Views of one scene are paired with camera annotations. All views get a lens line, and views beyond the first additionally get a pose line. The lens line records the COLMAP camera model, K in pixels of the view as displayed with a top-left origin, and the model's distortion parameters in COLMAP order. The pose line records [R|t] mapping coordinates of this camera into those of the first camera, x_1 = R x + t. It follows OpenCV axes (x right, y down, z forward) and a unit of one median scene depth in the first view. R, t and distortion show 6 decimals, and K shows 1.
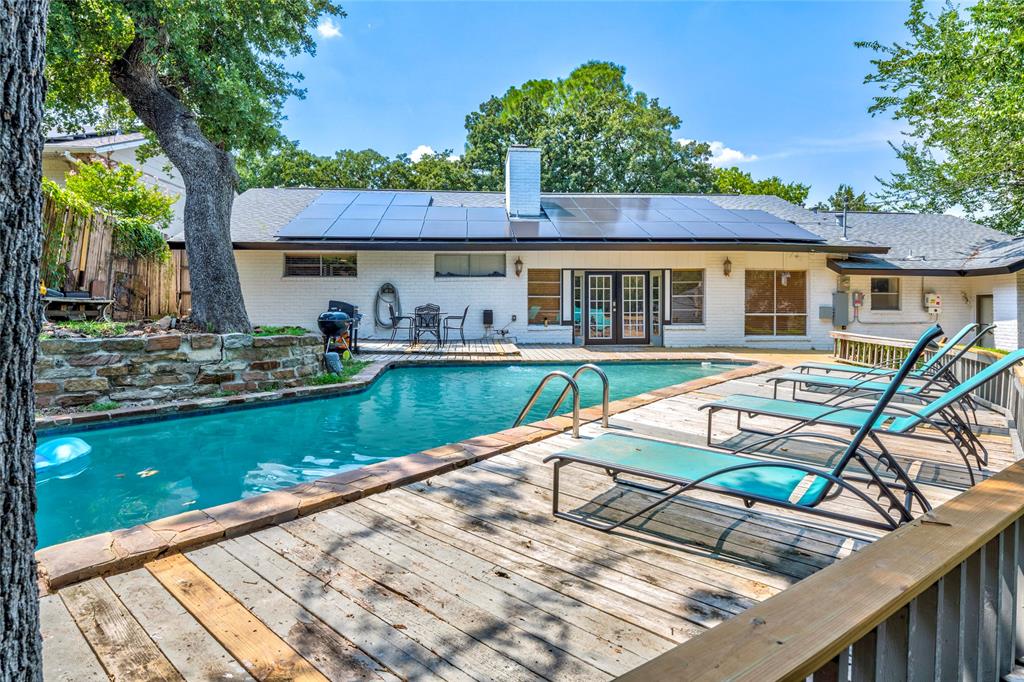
lens RADIAL K [[561.3, 0, 506.4], [0, 561.3, 304.5], [0, 0, 1]] dist [-0.007066, -0.006538]
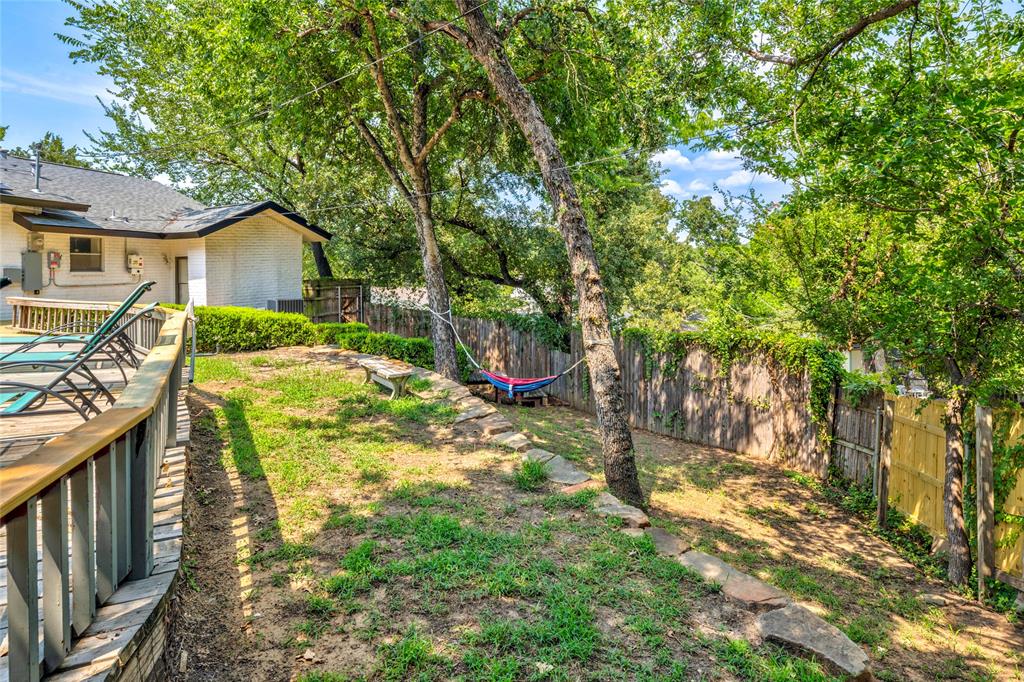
lens RADIAL K [[561.3, 0, 508.5], [0, 561.3, 268.9], [0, 0, 1]] dist [-0.007066, -0.006538]
pose [[0.347170, -0.007685, 0.937771, 0.043095], [0.005509, 0.999966, 0.006155, 0.003530], [-0.937786, 0.003029, 0.347201, 0.005080]]
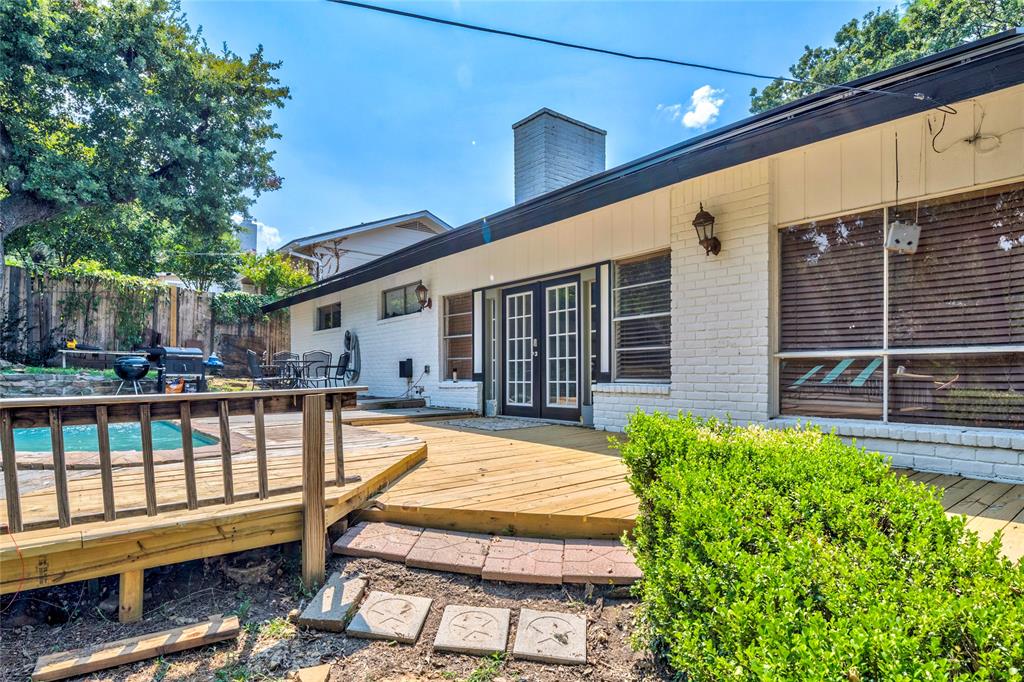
lens RADIAL K [[561.3, 0, 504.7], [0, 561.3, 380.3], [0, 0, 1]] dist [-0.007066, -0.006538]
pose [[0.559131, 0.006352, -0.829055, 0.624264], [-0.006468, 0.999974, 0.003300, 0.033670], [0.829054, 0.003518, 0.559157, 0.665387]]
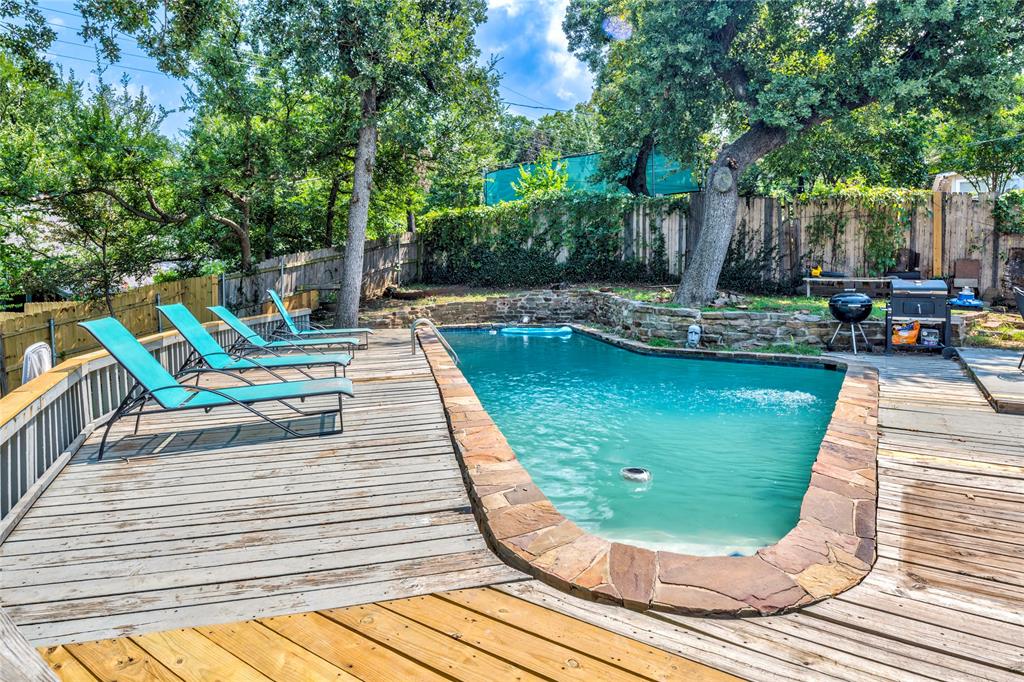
lens RADIAL K [[561.3, 0, 510.4], [0, 561.3, 276.2], [0, 0, 1]] dist [-0.007066, -0.006538]
pose [[-0.619846, -0.005851, -0.784702, 0.445240], [-0.004410, 0.999982, -0.003972, -0.004021], [0.784711, 0.000999, -0.619861, 0.749708]]
